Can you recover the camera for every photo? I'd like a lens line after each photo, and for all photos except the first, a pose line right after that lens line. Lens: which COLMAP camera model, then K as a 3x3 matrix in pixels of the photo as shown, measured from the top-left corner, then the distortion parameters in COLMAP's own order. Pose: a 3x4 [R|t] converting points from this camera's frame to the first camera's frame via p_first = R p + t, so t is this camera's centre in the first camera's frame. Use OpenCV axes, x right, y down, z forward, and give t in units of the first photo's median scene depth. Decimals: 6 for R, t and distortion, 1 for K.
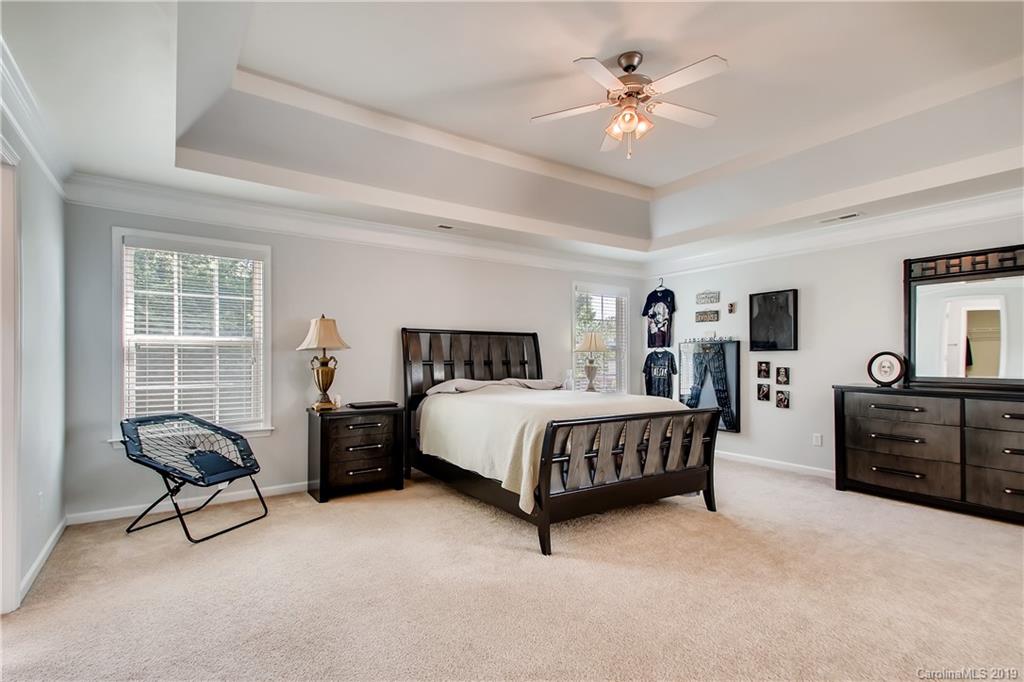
lens RADIAL K [[496.4, 0, 520.9], [0, 496.4, 352.4], [0, 0, 1]] dist [0.045934, -0.000023]
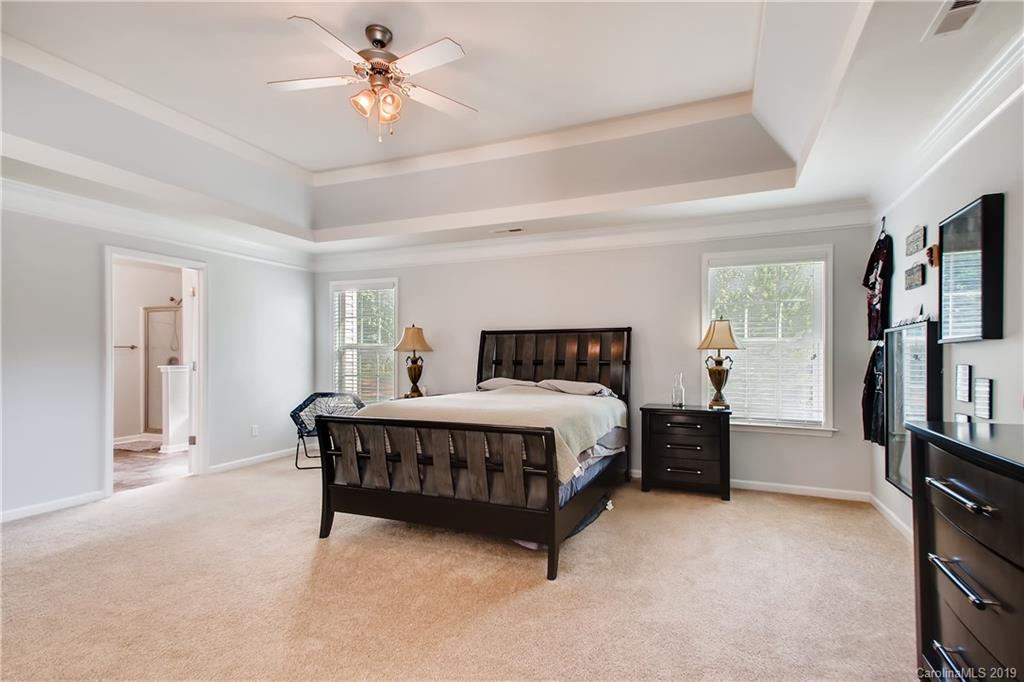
lens RADIAL K [[496.4, 0, 520.9], [0, 496.4, 352.4], [0, 0, 1]] dist [0.045934, -0.000023]
pose [[0.550434, -0.008305, -0.834837, 0.688494], [0.009085, 0.999951, -0.003957, 0.004623], [0.834829, -0.005406, 0.550483, 0.429493]]
